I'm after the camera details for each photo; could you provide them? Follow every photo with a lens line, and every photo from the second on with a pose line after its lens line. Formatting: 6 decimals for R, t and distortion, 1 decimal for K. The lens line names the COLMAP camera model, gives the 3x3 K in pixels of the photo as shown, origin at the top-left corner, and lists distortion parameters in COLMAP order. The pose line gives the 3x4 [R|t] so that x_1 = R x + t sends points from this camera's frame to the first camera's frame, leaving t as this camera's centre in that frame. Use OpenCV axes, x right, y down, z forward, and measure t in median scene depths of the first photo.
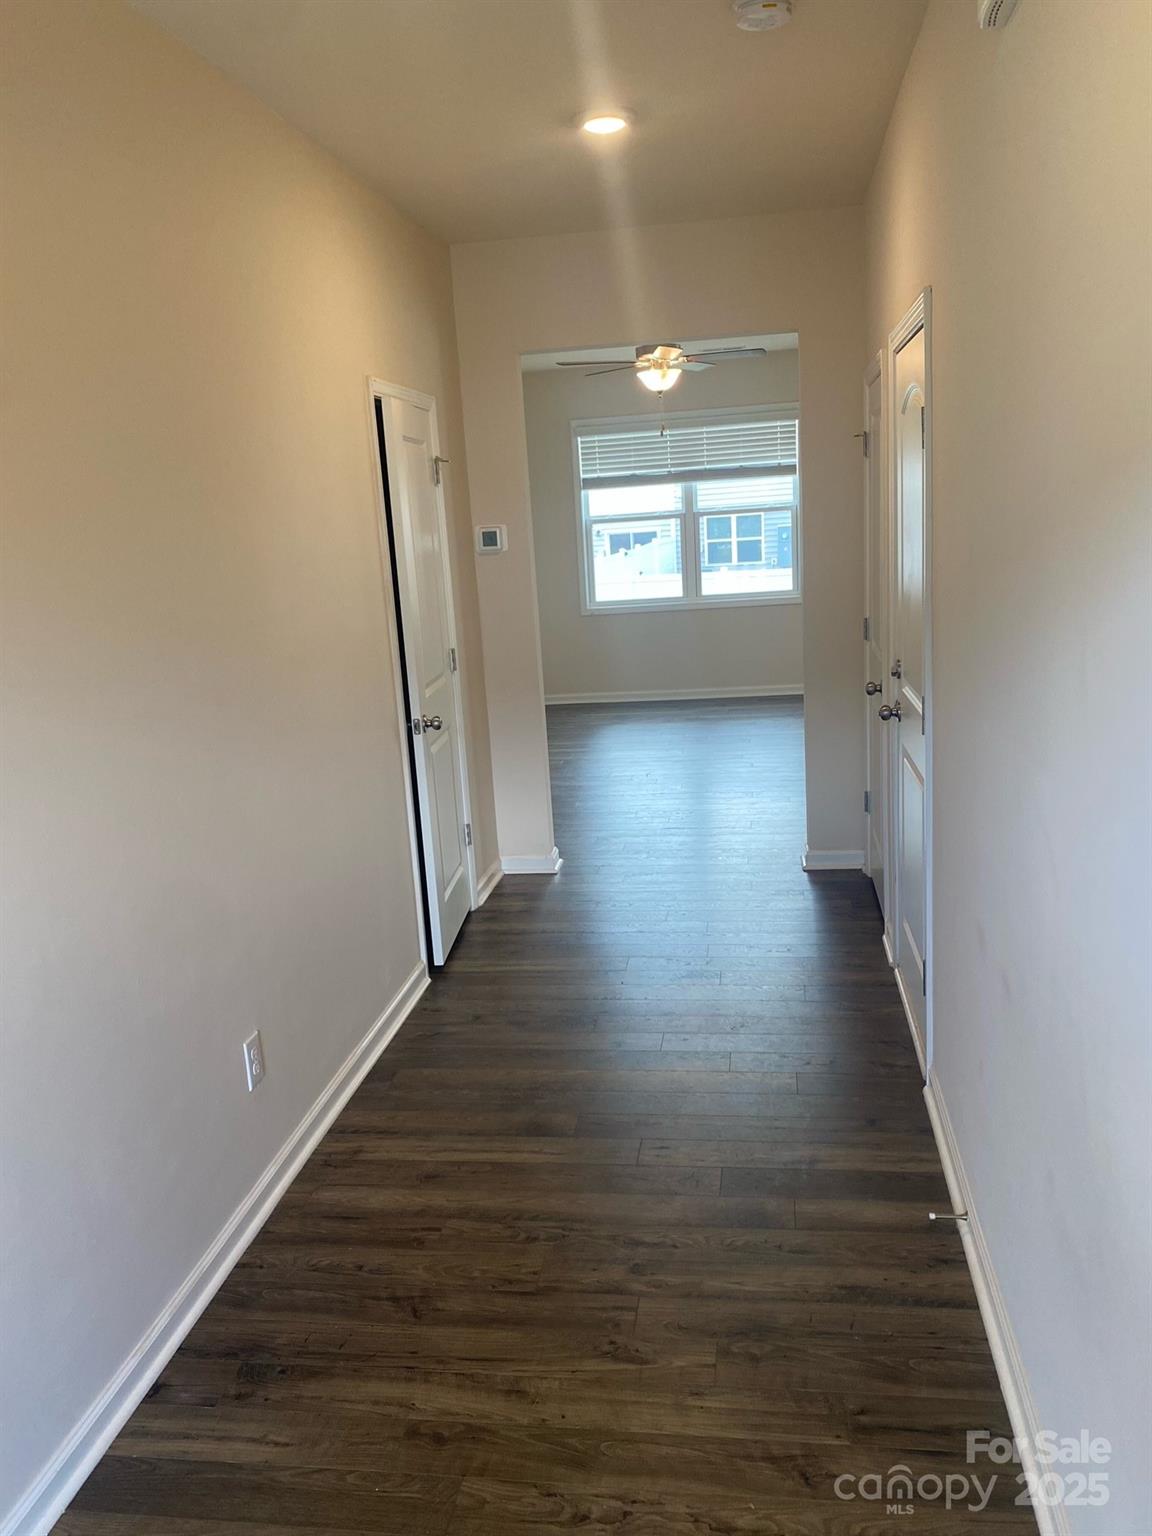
lens RADIAL K [[1232.5, 0, 572.7], [0, 1232.5, 773.2], [0, 0, 1]] dist [0.007754, 0.000499]
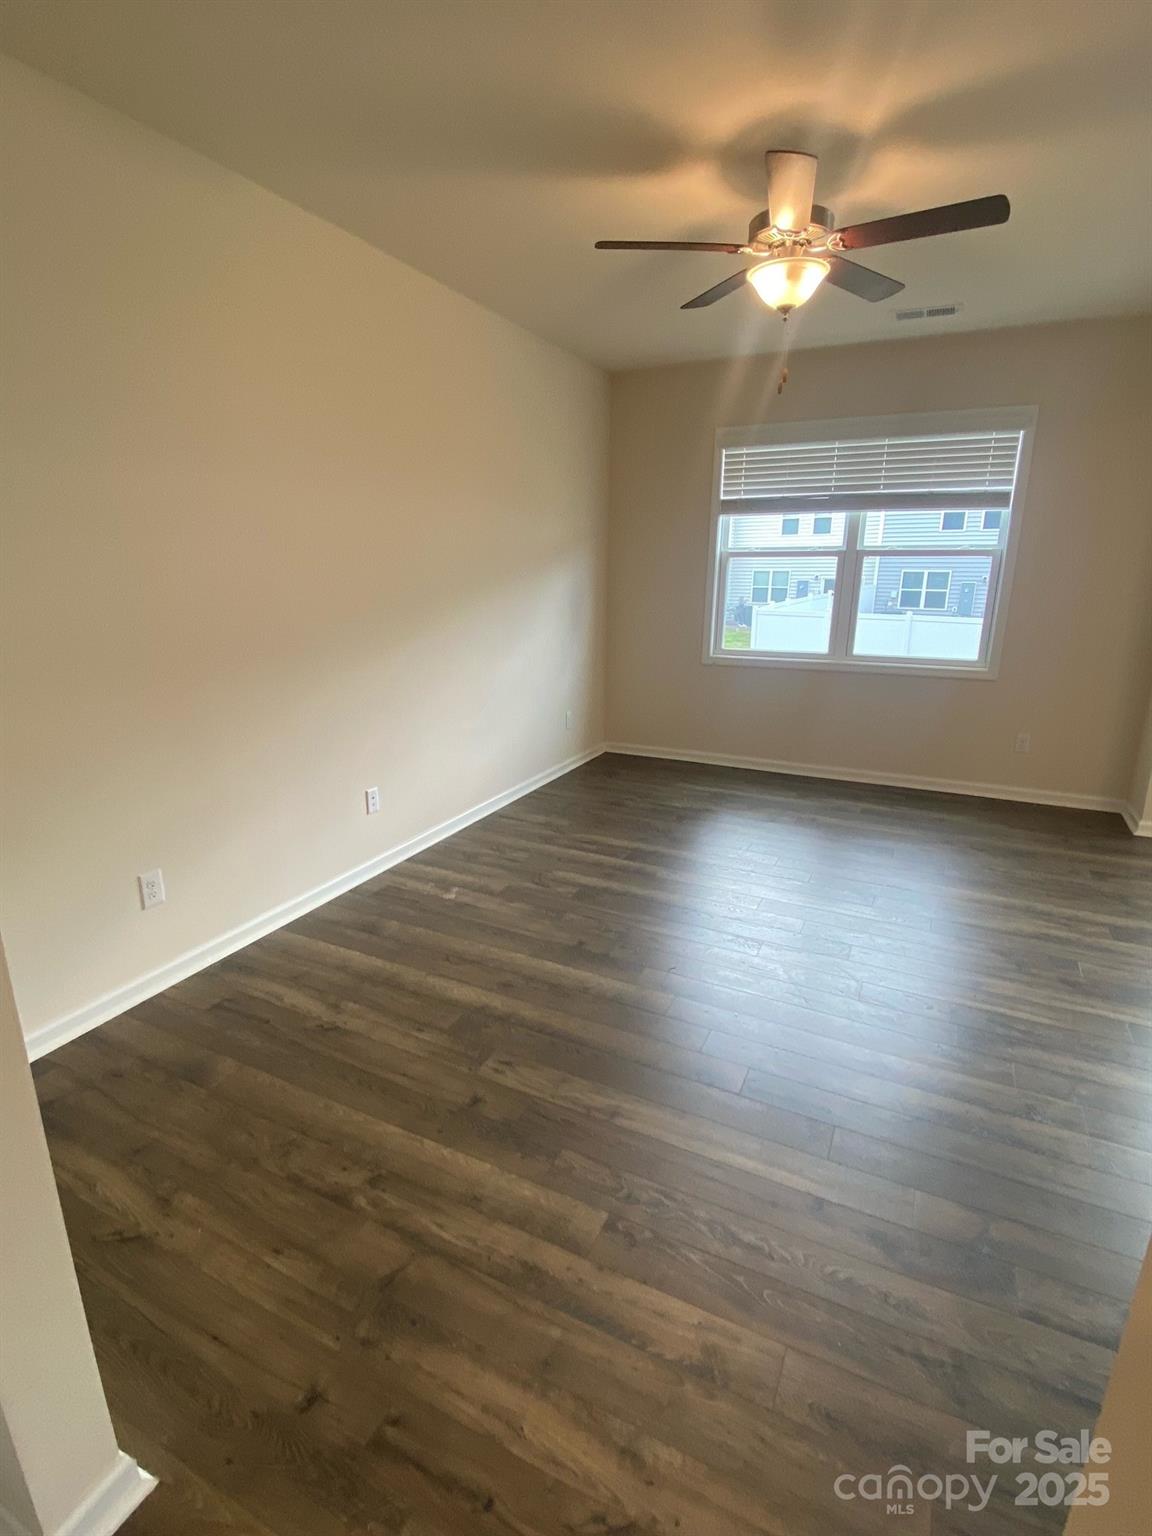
lens RADIAL K [[736.1, 0, 579.1], [0, 736.1, 757.0], [0, 0, 1]] dist [-0.002572, -0.000140]
pose [[0.951503, 0.138358, -0.274771, 0.076280], [-0.122589, 0.989707, 0.073844, -0.092442], [0.282159, -0.036579, 0.958670, 0.489733]]
